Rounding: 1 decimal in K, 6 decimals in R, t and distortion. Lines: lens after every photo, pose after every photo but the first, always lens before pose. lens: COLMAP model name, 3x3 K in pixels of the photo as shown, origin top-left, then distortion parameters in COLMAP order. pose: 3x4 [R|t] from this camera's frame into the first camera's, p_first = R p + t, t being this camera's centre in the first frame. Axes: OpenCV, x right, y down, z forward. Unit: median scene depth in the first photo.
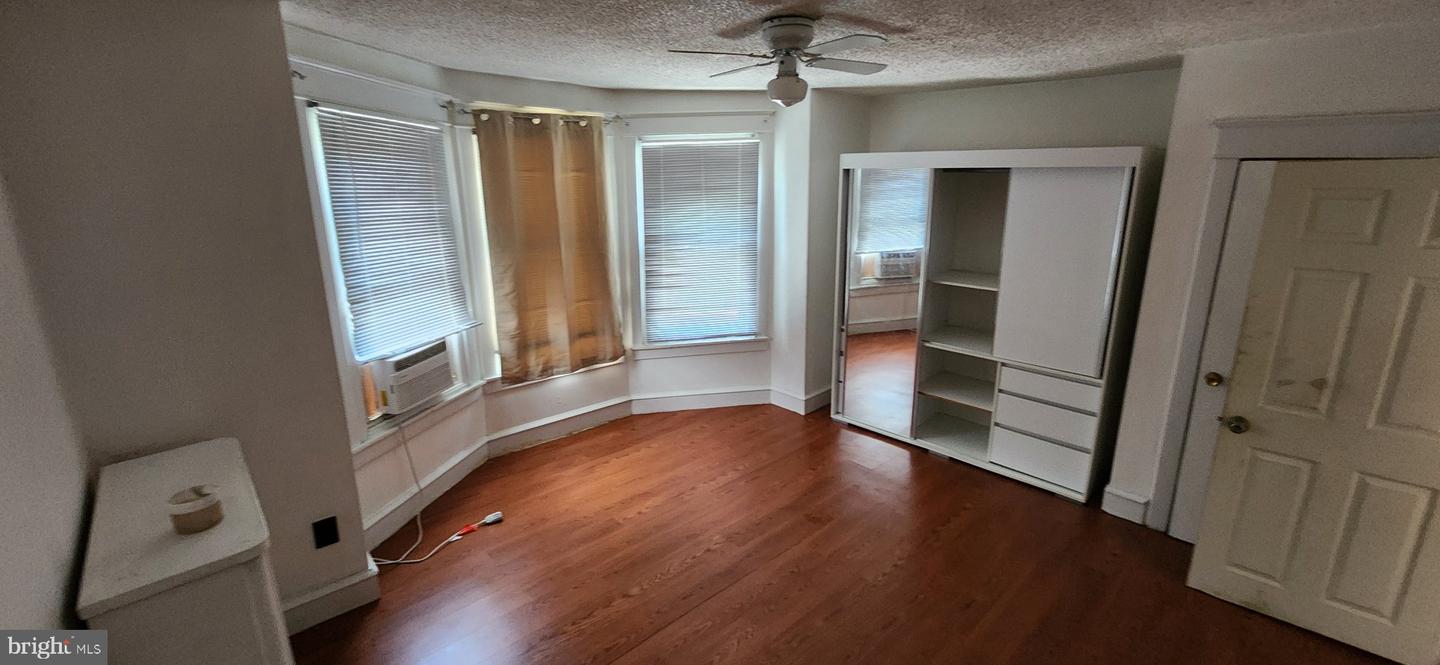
lens RADIAL K [[582.8, 0, 720.9], [0, 582.8, 322.2], [0, 0, 1]] dist [0.000637, 0.000058]
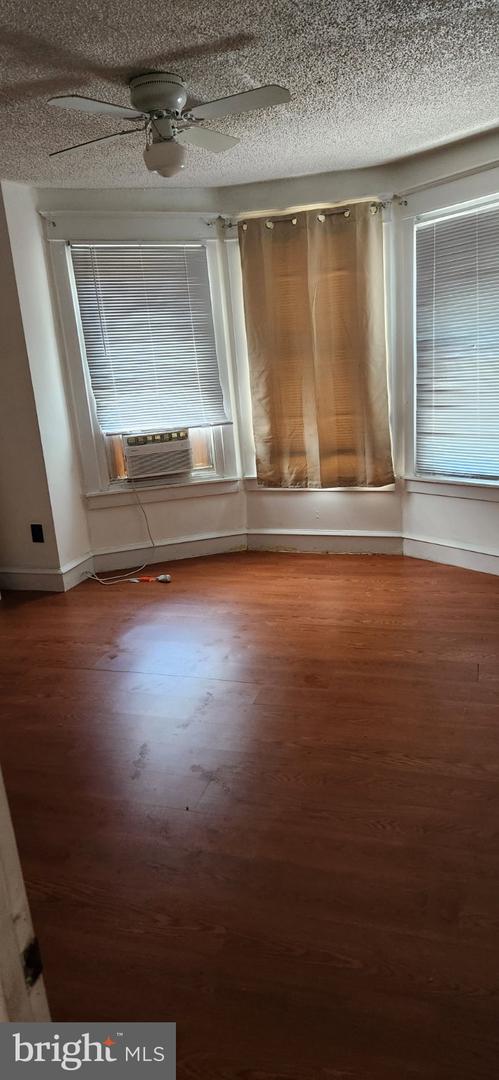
lens RADIAL K [[683.7, 0, 249.5], [0, 683.7, 540.0], [0, 0, 1]] dist [0.031648, -0.000264]
pose [[0.508372, 0.214754, -0.833930, 0.681691], [-0.136206, 0.976267, 0.168376, -0.004321], [0.850297, 0.027988, 0.525558, 0.315180]]
